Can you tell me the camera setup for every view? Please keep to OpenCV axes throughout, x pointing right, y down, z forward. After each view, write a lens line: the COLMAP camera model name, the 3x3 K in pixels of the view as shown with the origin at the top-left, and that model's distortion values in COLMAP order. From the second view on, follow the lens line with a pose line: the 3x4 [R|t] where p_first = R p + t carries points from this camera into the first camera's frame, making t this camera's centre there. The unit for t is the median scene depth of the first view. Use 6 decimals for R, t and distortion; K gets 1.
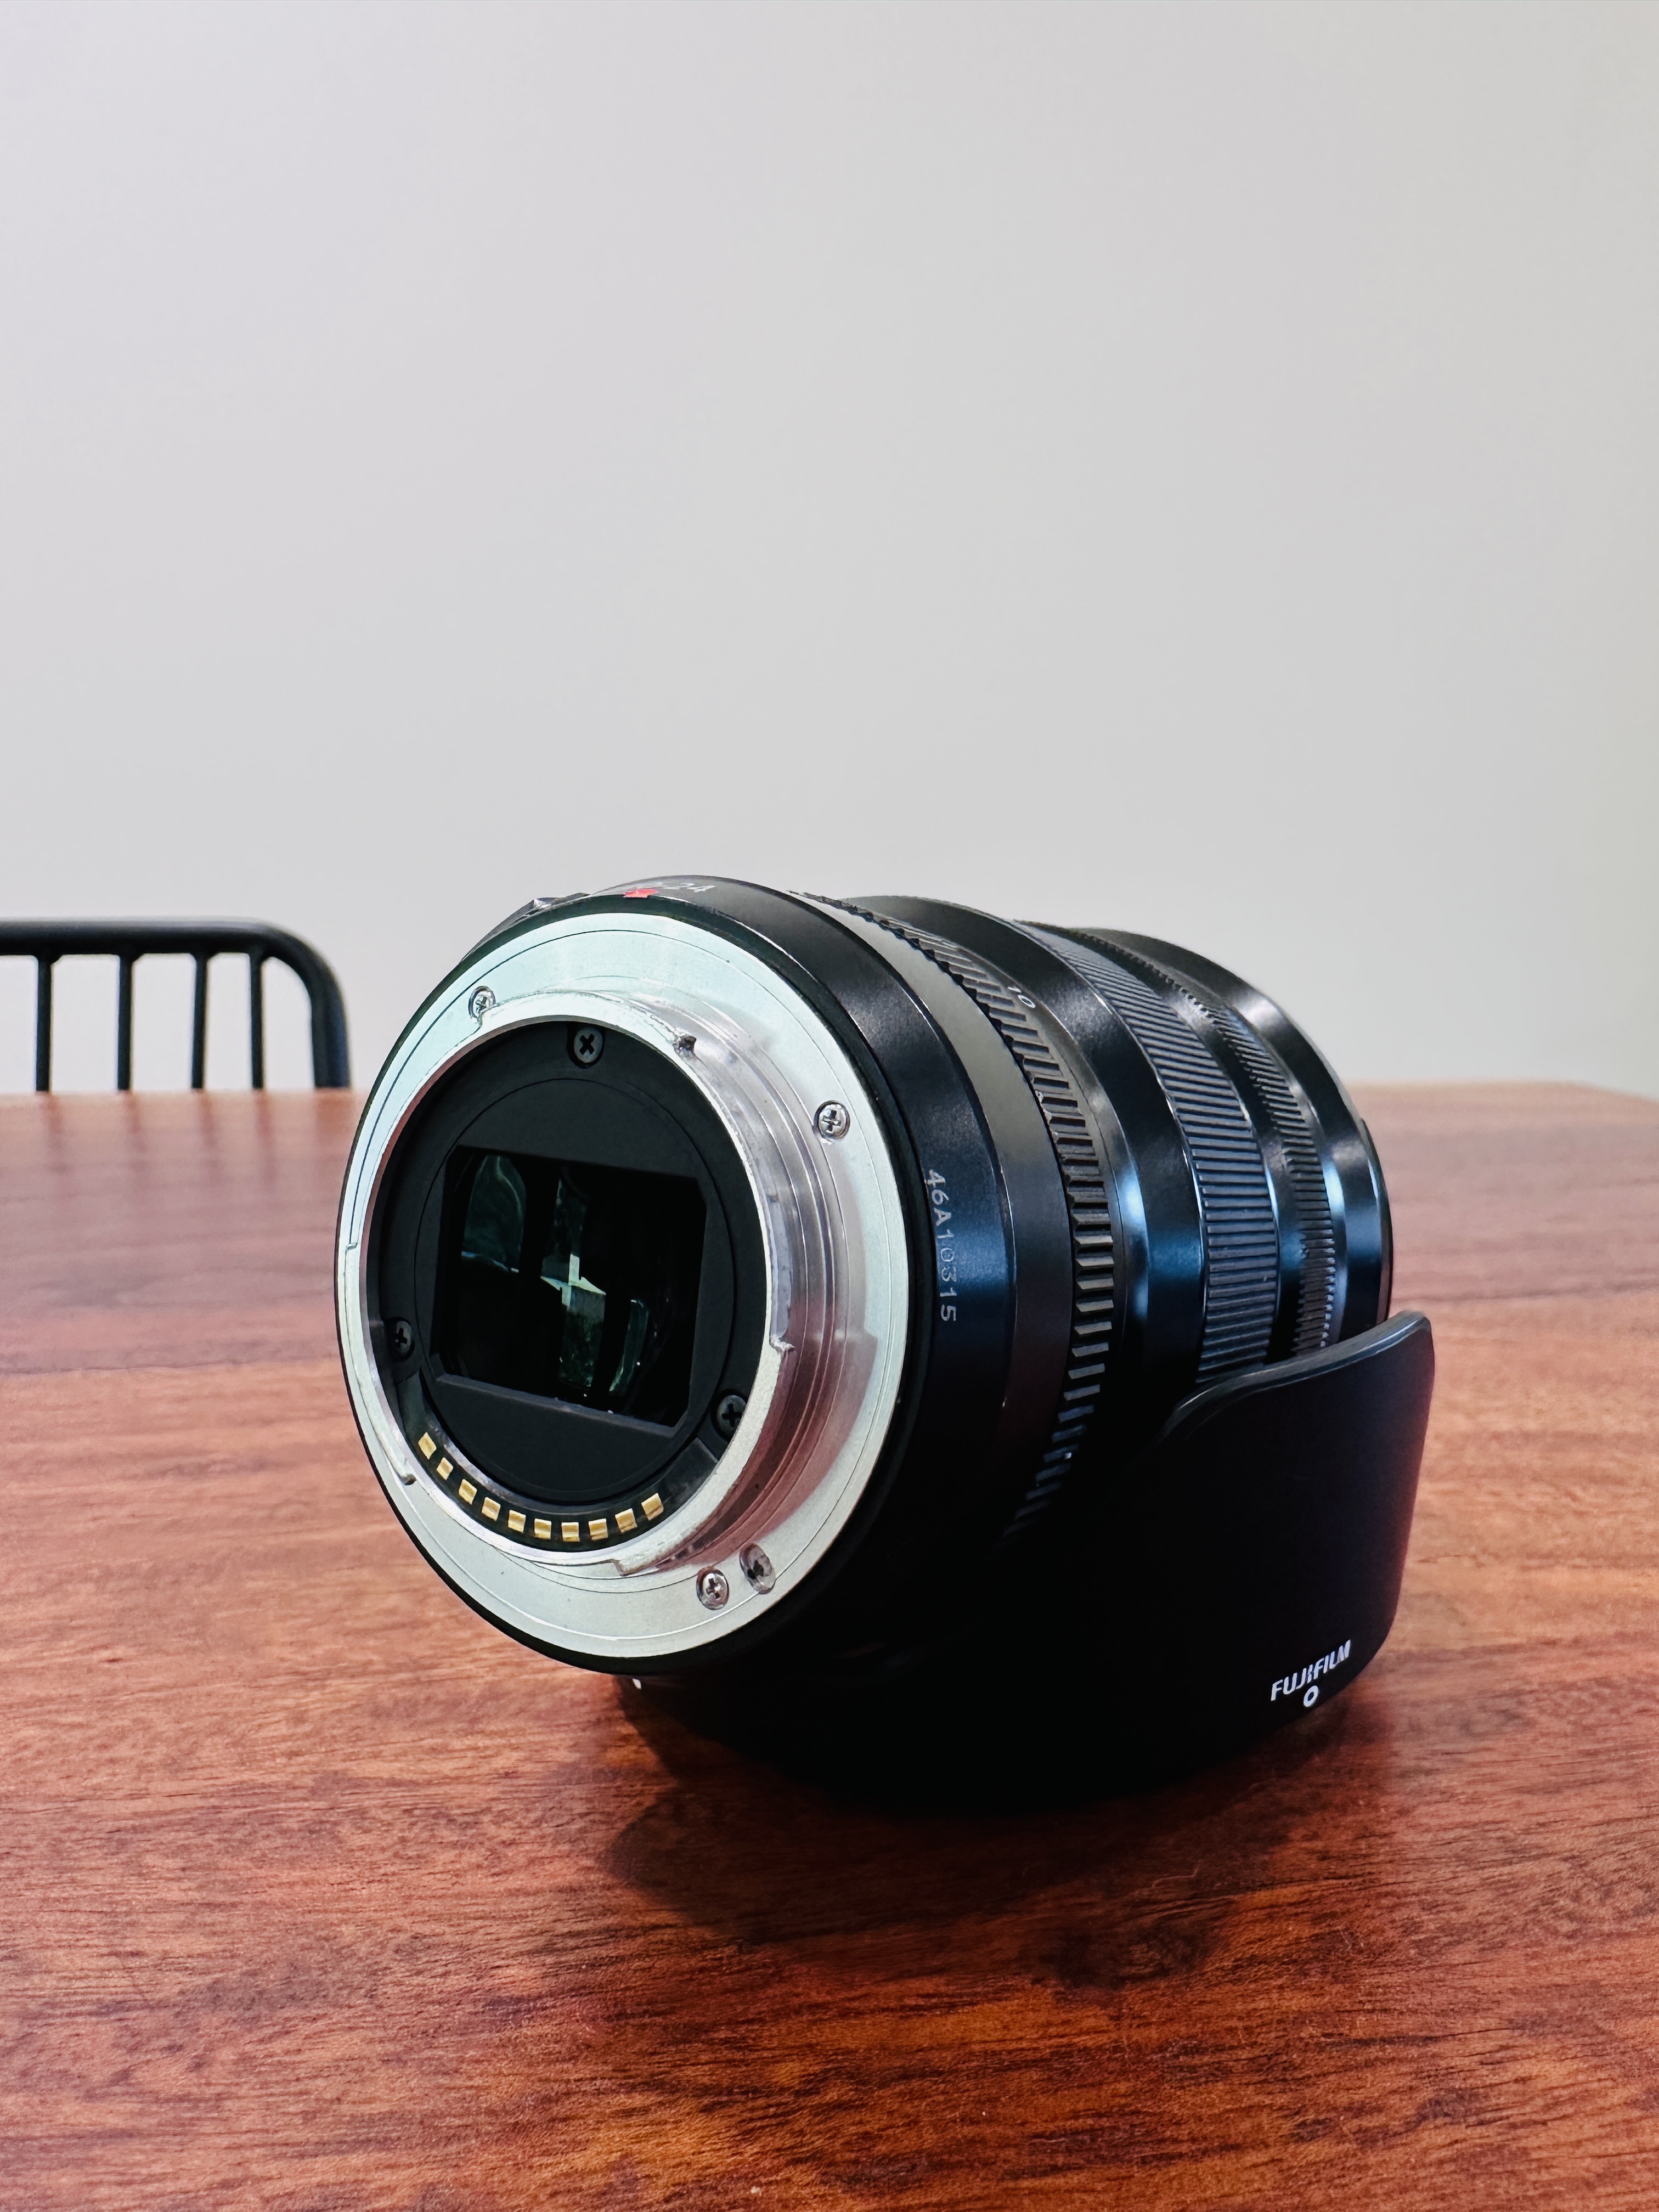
lens RADIAL K [[1583.7, 0, 1003.7], [0, 1583.7, 1109.2], [0, 0, 1]] dist [-0.009529, 0.002856]
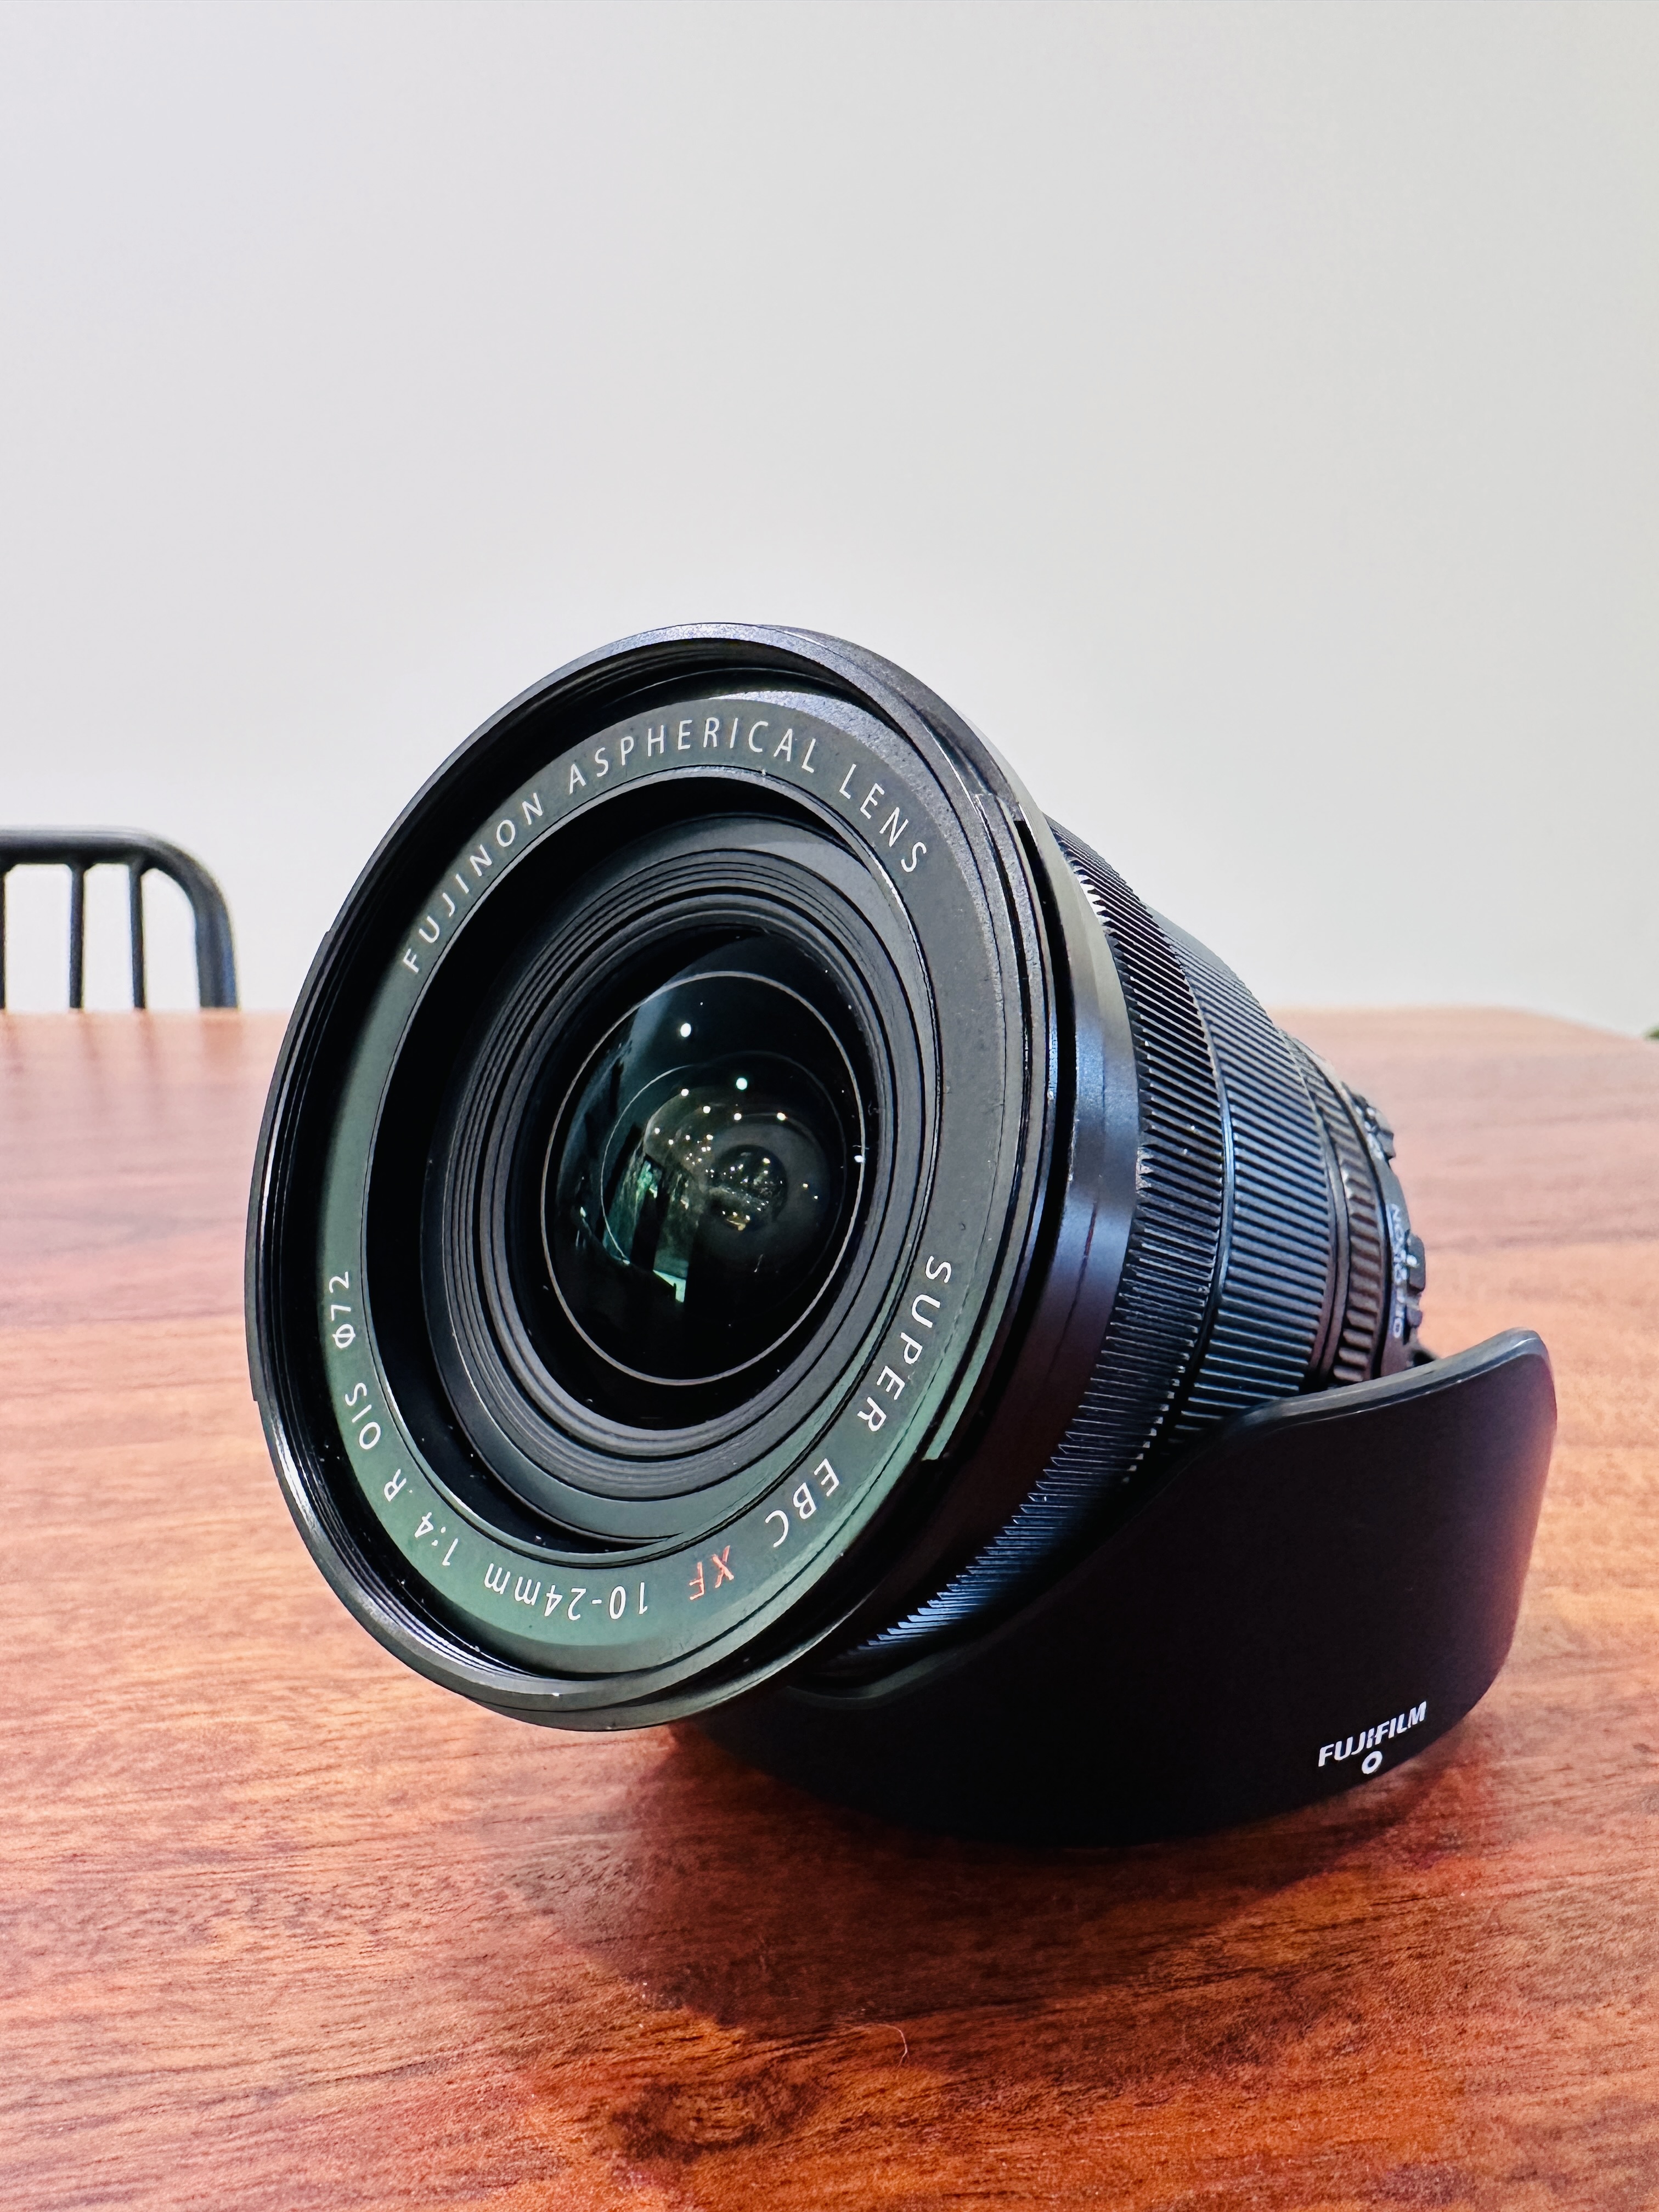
lens RADIAL K [[1583.7, 0, 1003.7], [0, 1583.7, 1109.2], [0, 0, 1]] dist [-0.009529, 0.002856]
pose [[0.999964, 0.004315, 0.007334, 0.197725], [-0.004728, 0.998342, 0.057358, -0.041145], [-0.007075, -0.057390, 0.998327, 0.170552]]
